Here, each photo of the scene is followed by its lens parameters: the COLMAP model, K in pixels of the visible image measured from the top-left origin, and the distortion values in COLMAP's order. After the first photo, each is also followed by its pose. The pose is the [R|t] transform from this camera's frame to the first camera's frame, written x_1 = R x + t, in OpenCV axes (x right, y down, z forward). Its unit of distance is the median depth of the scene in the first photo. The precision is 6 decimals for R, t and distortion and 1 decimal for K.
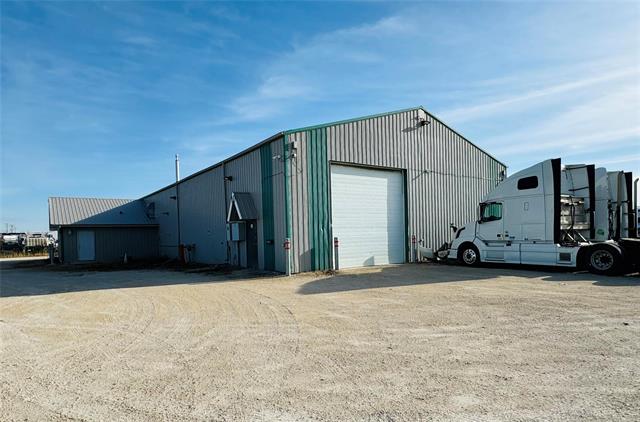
lens RADIAL K [[403.3, 0, 323.0], [0, 403.3, 234.4], [0, 0, 1]] dist [-0.005024, -0.000291]
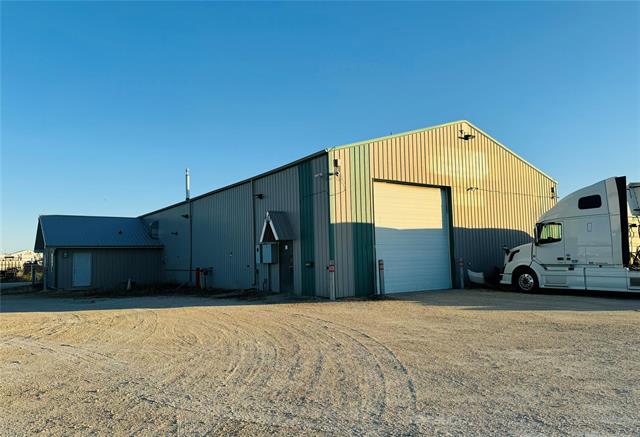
lens RADIAL K [[468.5, 0, 318.6], [0, 468.5, 216.7], [0, 0, 1]] dist [0.040553, -0.032649]
pose [[0.999942, 0.001036, -0.010713, -0.096362], [-0.001947, 0.996346, -0.085391, 0.000515], [0.010586, 0.085407, 0.996290, -0.084864]]
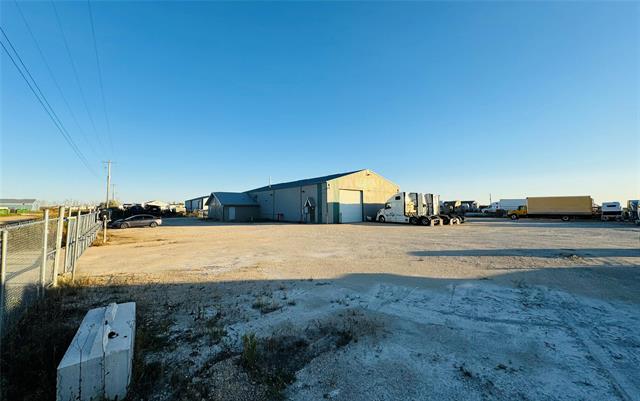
lens RADIAL K [[258.2, 0, 319.8], [0, 258.2, 197.1], [0, 0, 1]] dist [-0.000389, 0.000156]
pose [[0.998850, 0.023349, 0.041880, -0.219712], [-0.021627, 0.998921, -0.041103, -0.028920], [-0.042795, 0.040150, 0.998277, -1.033719]]
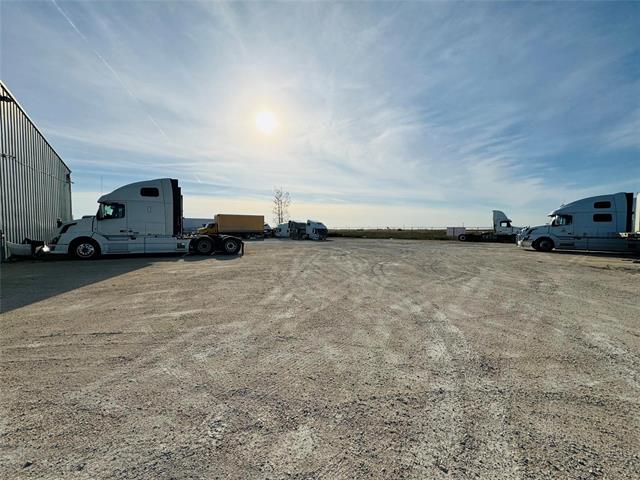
lens RADIAL K [[255.8, 0, 321.9], [0, 255.8, 237.8], [0, 0, 1]] dist [-0.000373, -0.000099]
pose [[0.113160, -0.006780, 0.993554, -0.241868], [-0.006266, 0.999952, 0.007538, 0.012277], [-0.993557, -0.007079, 0.113112, 0.300935]]
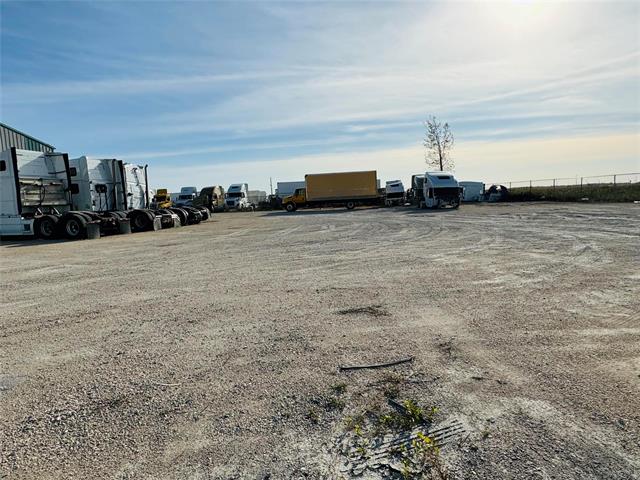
lens RADIAL K [[384.6, 0, 321.5], [0, 384.6, 243.5], [0, 0, 1]] dist [-0.007773, -0.000693]
pose [[0.743251, -0.088645, 0.663114, 0.402081], [0.025424, 0.994209, 0.104410, 0.003704], [-0.668529, -0.060744, 0.741201, -0.418660]]
